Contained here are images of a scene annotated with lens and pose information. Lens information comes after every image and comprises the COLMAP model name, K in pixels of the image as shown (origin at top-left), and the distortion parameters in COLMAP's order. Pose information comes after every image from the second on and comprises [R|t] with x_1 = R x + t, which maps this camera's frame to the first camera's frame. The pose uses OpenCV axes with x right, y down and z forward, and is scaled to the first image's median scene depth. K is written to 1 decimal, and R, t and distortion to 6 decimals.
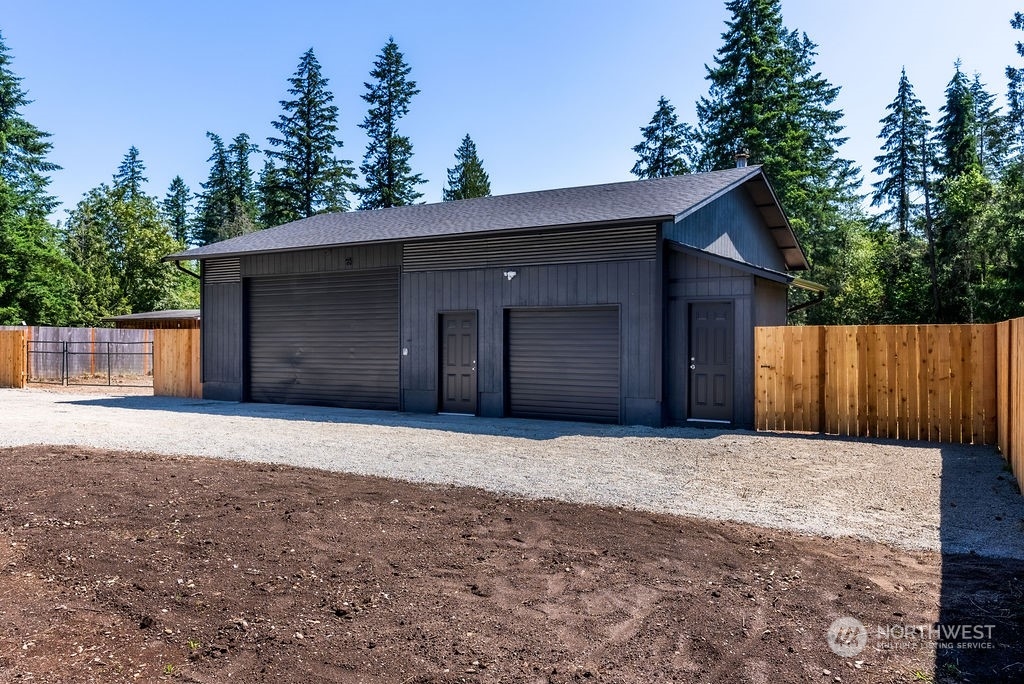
lens RADIAL K [[891.1, 0, 508.3], [0, 891.1, 334.0], [0, 0, 1]] dist [0.004282, 0.010557]
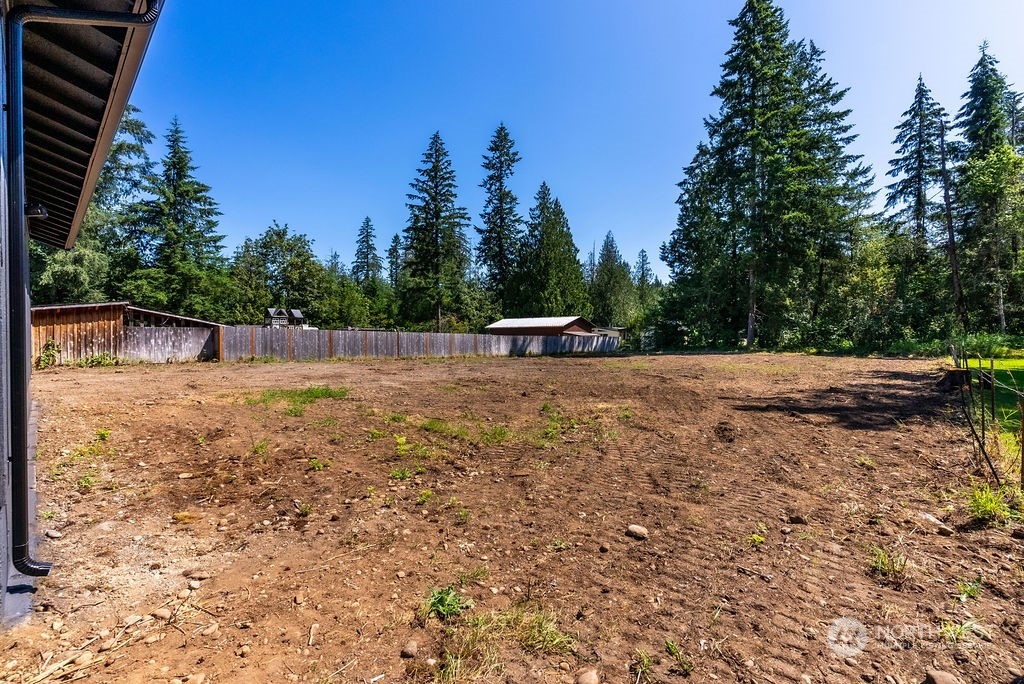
lens RADIAL K [[507.6, 0, 512.0], [0, 507.6, 342.0], [0, 0, 1]] dist [0.000062, -0.000710]
pose [[0.964601, -0.003866, -0.263687, 0.129850], [0.009549, 0.999749, 0.020273, 0.005103], [0.263542, -0.022073, 0.964395, 0.278562]]
